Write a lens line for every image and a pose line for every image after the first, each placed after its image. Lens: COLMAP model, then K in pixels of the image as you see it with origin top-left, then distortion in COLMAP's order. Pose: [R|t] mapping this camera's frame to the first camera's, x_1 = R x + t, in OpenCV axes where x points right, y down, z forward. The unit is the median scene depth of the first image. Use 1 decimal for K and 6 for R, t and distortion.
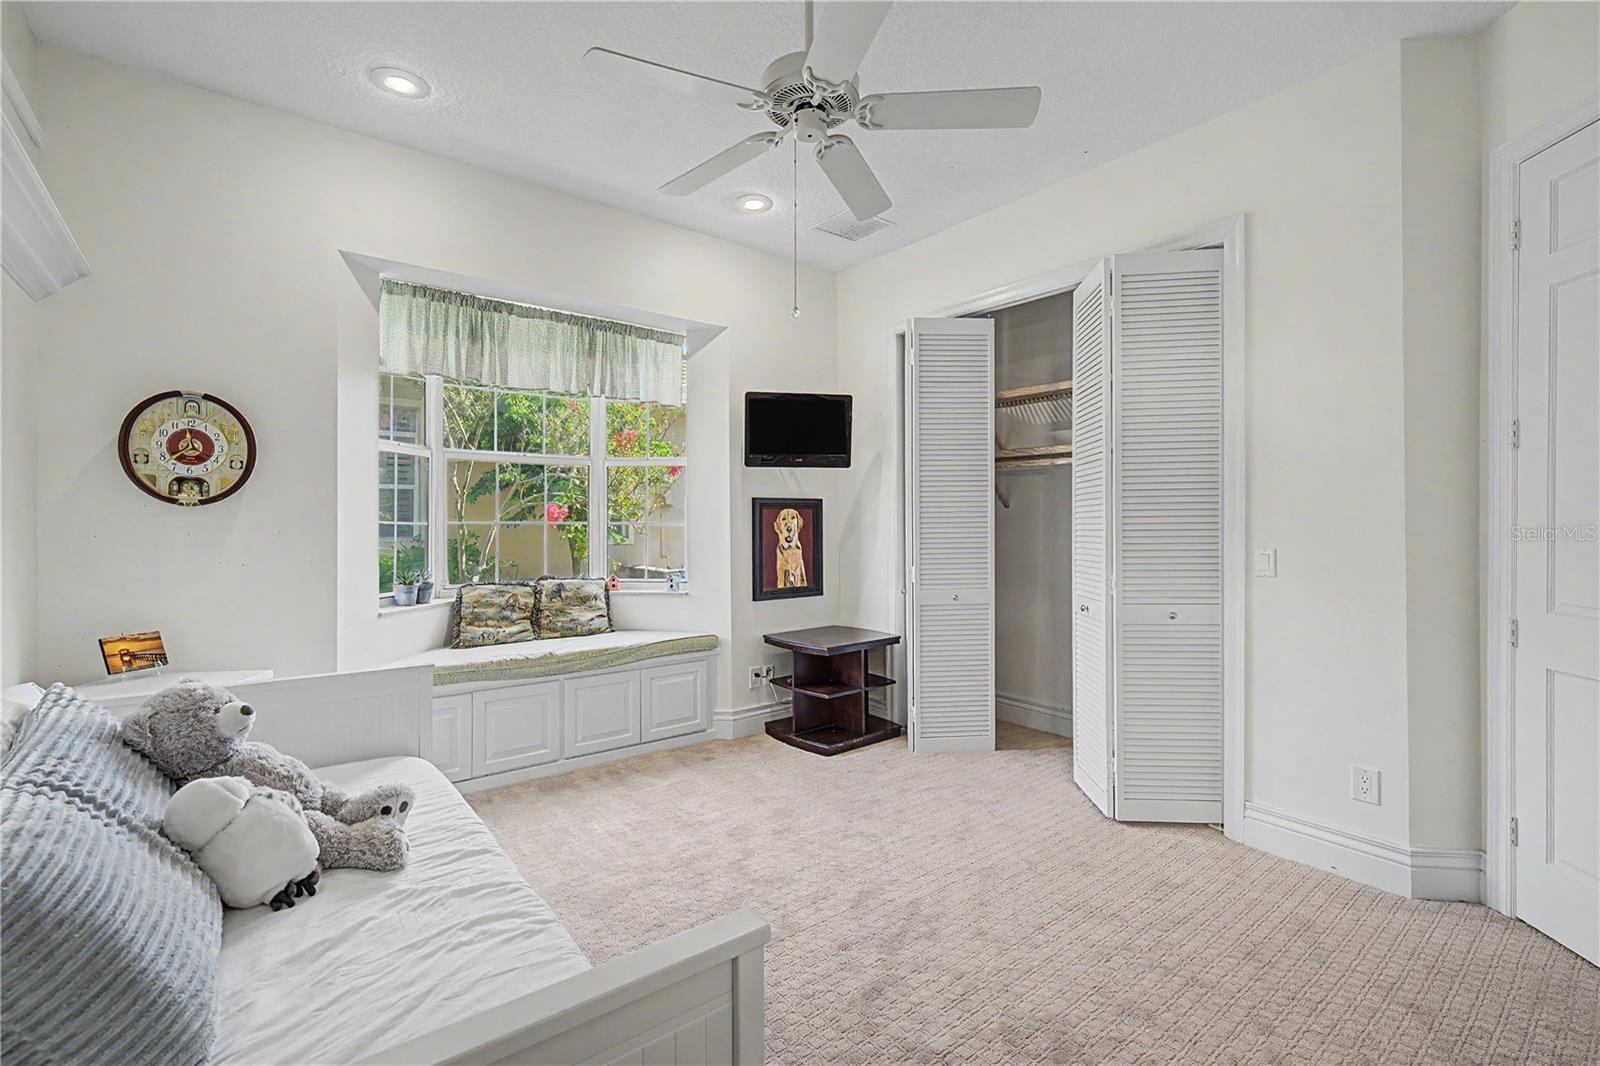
lens RADIAL K [[710.4, 0, 793.7], [0, 710.4, 520.7], [0, 0, 1]] dist [0.001002, 0.000162]
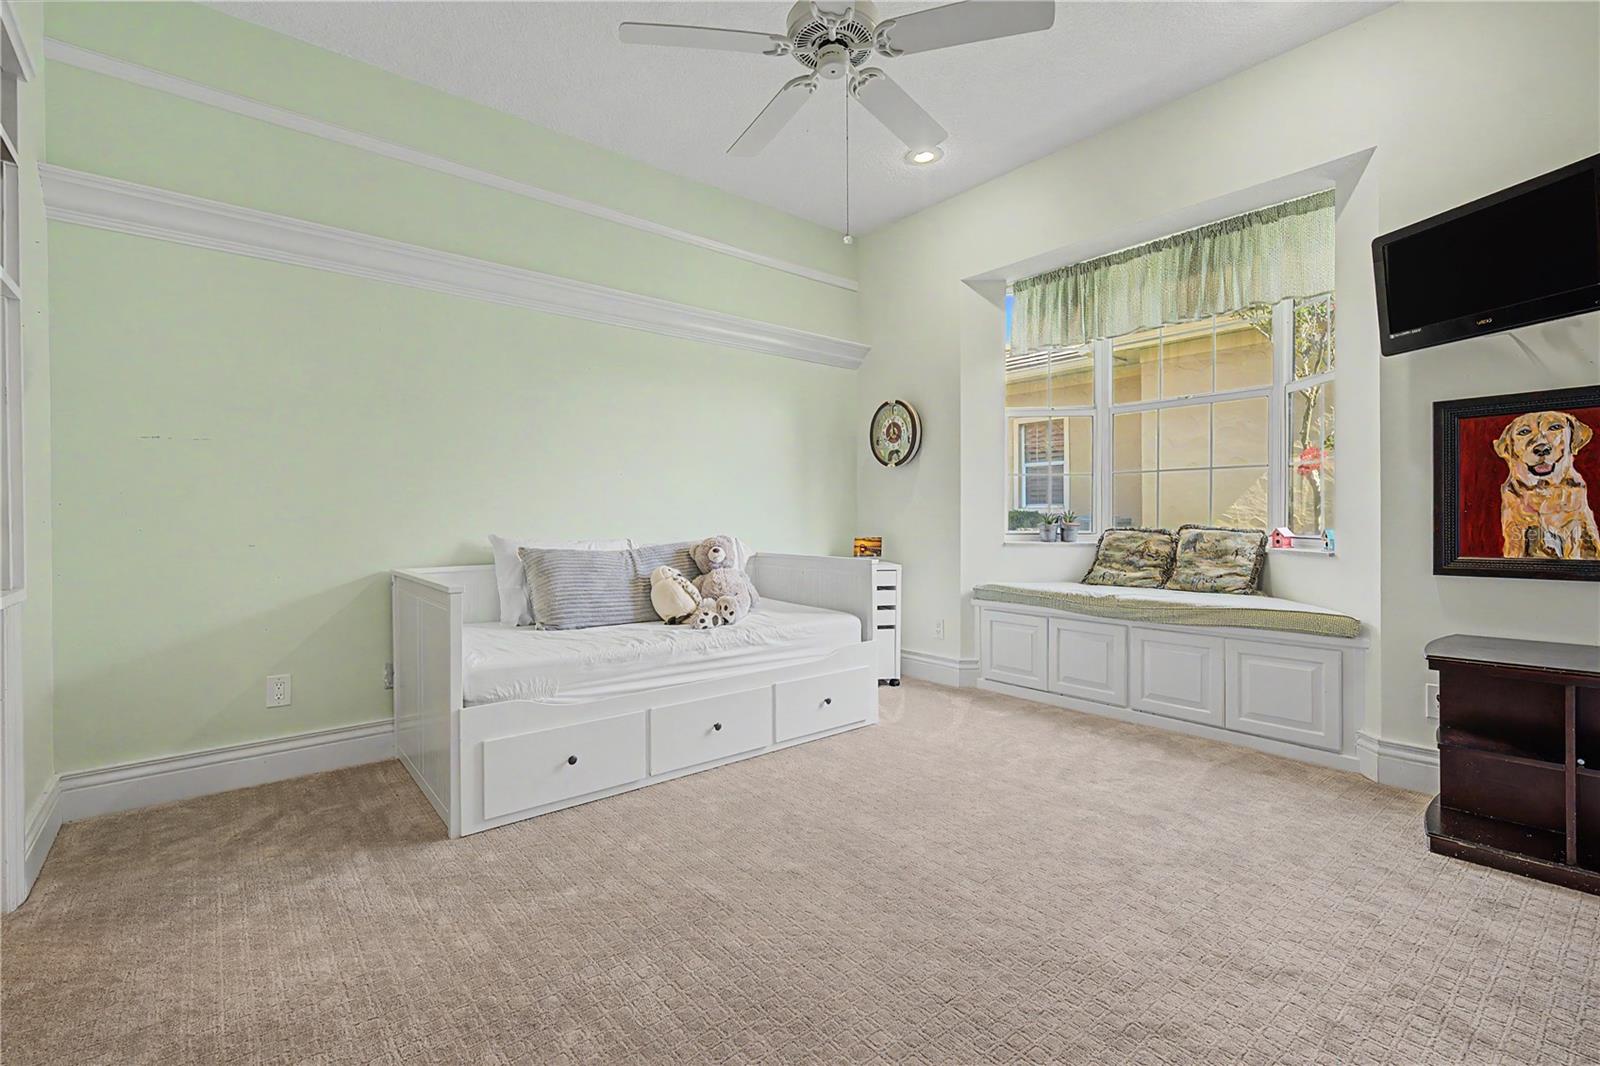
lens RADIAL K [[710.4, 0, 793.7], [0, 710.4, 520.7], [0, 0, 1]] dist [0.001002, 0.000162]
pose [[0.021381, 0.004866, -0.999760, 0.609678], [0.005653, 0.999972, 0.004988, 0.070041], [0.999755, -0.005759, 0.021352, 0.504935]]
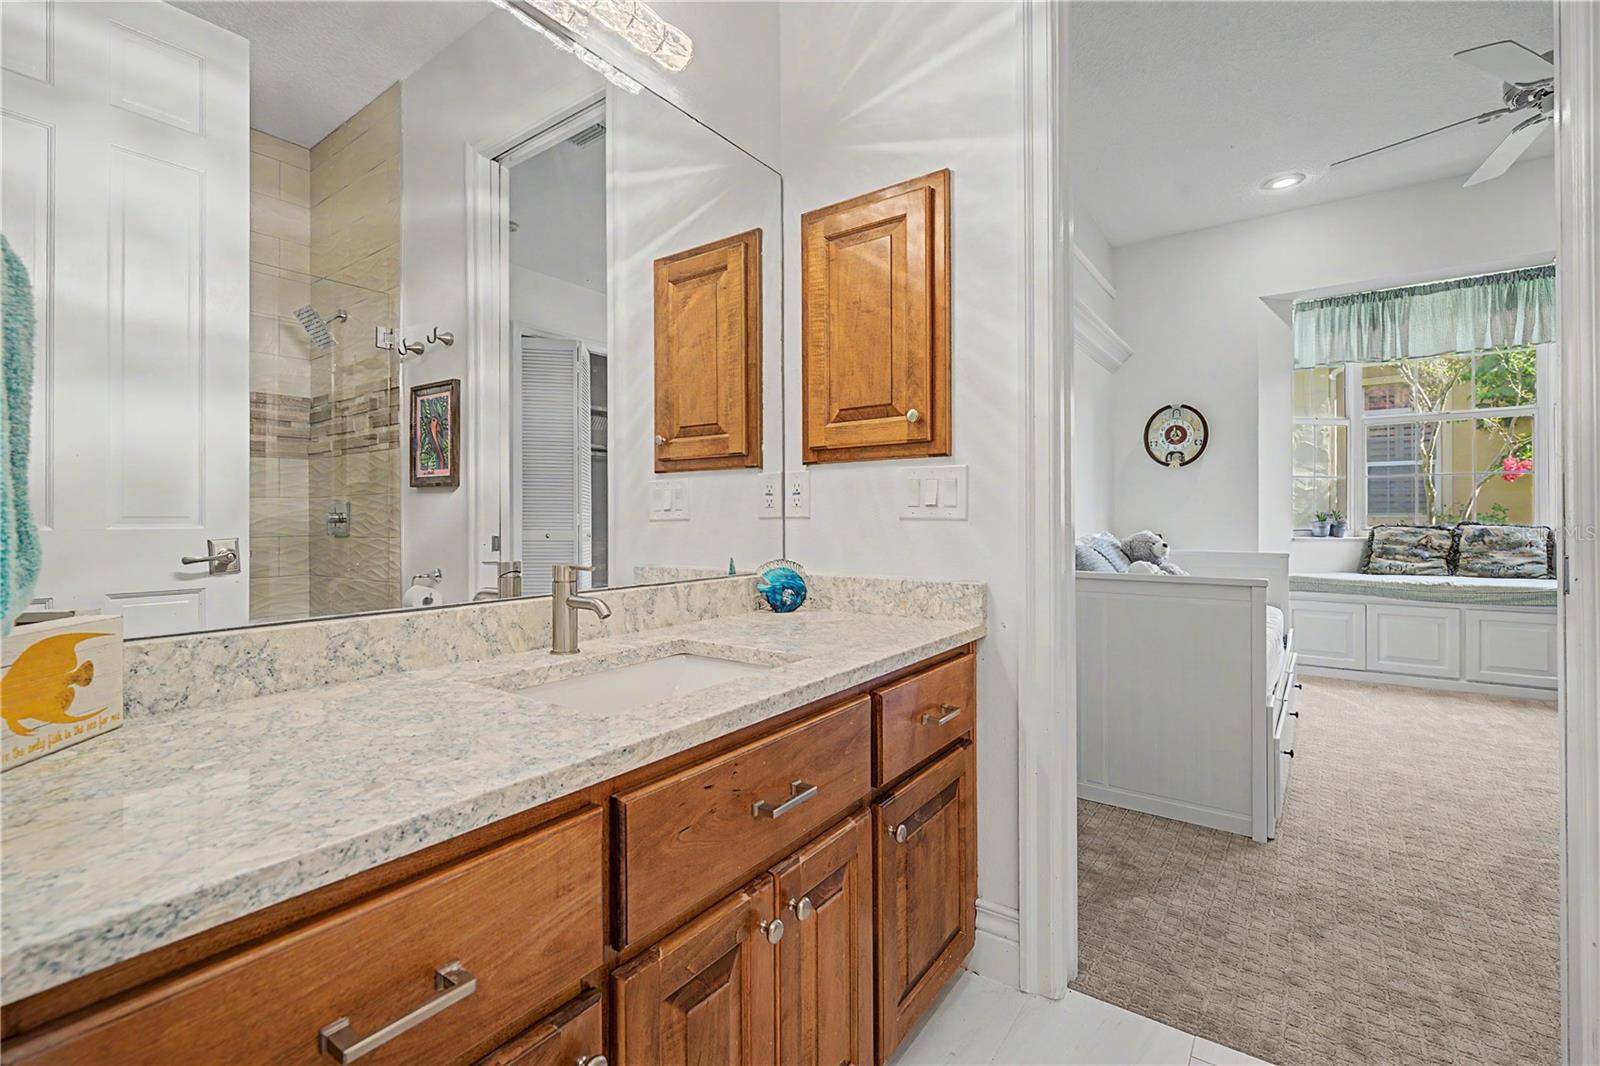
lens RADIAL K [[704.9, 0, 802.0], [0, 704.9, 517.0], [0, 0, 1]] dist [0.000325, 0.000137]
pose [[0.276054, -0.003888, -0.961134, 0.437693], [0.002372, 0.999992, -0.003363, 0.077716], [0.961139, -0.001352, 0.276061, -0.295085]]
